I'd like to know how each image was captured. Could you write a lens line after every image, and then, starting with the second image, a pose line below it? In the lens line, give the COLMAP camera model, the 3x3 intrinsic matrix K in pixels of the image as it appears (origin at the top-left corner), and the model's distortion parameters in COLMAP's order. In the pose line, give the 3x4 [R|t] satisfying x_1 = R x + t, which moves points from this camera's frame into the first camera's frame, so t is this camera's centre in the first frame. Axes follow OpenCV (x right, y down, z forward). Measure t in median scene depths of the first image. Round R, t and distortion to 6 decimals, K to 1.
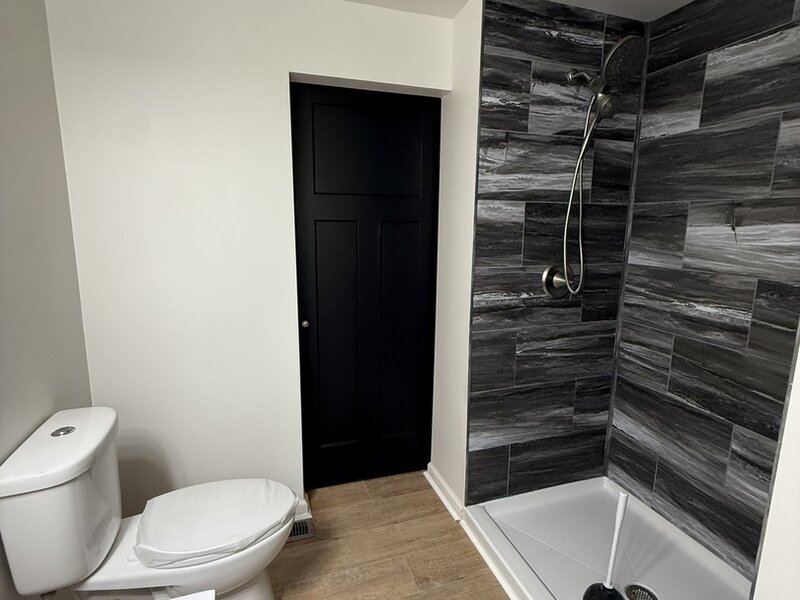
lens RADIAL K [[429.8, 0, 400.9], [0, 429.8, 297.1], [0, 0, 1]] dist [-0.000561, -0.000573]
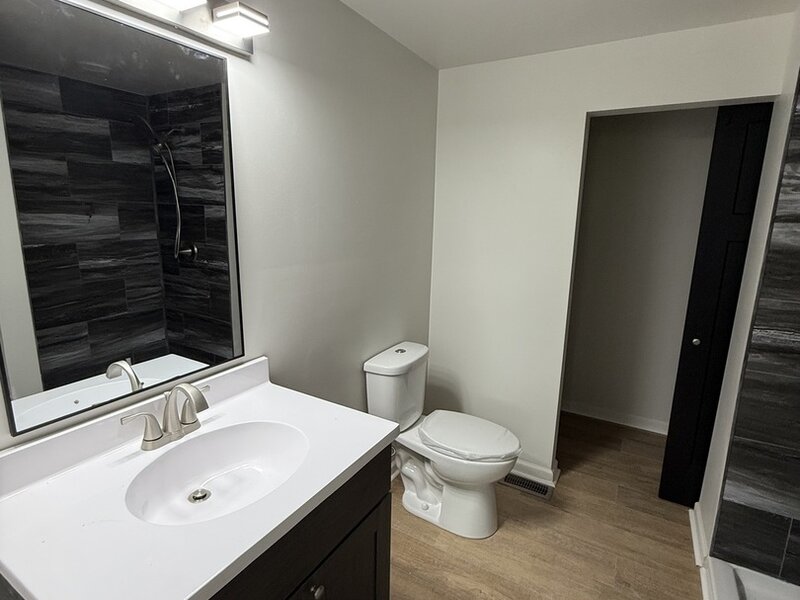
lens RADIAL K [[429.8, 0, 399.9], [0, 429.8, 298.0], [0, 0, 1]] dist [-0.000561, -0.000573]
pose [[0.647348, 0.152985, -0.746684, 0.349017], [-0.145262, 0.986456, 0.076175, -0.028956], [0.748225, 0.059153, 0.660803, -0.138295]]
